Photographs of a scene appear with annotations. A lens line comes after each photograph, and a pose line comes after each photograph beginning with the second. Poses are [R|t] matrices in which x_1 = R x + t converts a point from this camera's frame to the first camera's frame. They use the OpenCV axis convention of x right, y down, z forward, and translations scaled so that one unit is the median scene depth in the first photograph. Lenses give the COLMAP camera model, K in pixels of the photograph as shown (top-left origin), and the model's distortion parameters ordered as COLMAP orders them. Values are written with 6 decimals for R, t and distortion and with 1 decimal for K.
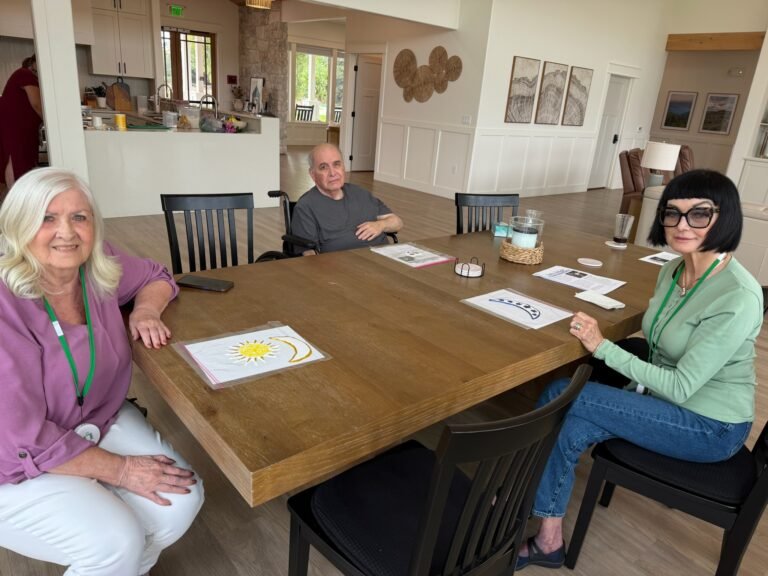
lens RADIAL K [[562.2, 0, 384.0], [0, 562.2, 288.0], [0, 0, 1]] dist [0.004533, -0.003316]
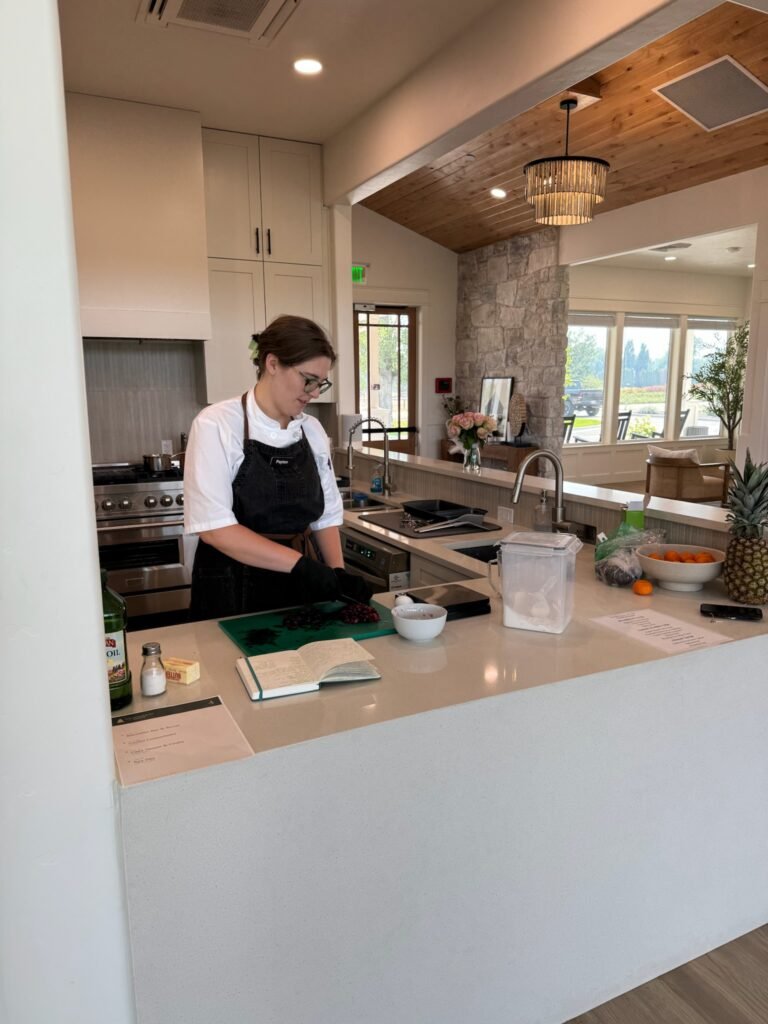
lens RADIAL K [[749.6, 0, 384.0], [0, 749.6, 512.0], [0, 0, 1]] dist [0.004533, -0.003316]
pose [[0.968443, -0.052632, -0.243615, -0.165332], [0.011428, 0.985798, -0.167545, -0.137517], [0.248974, 0.159474, 0.955291, 0.335182]]
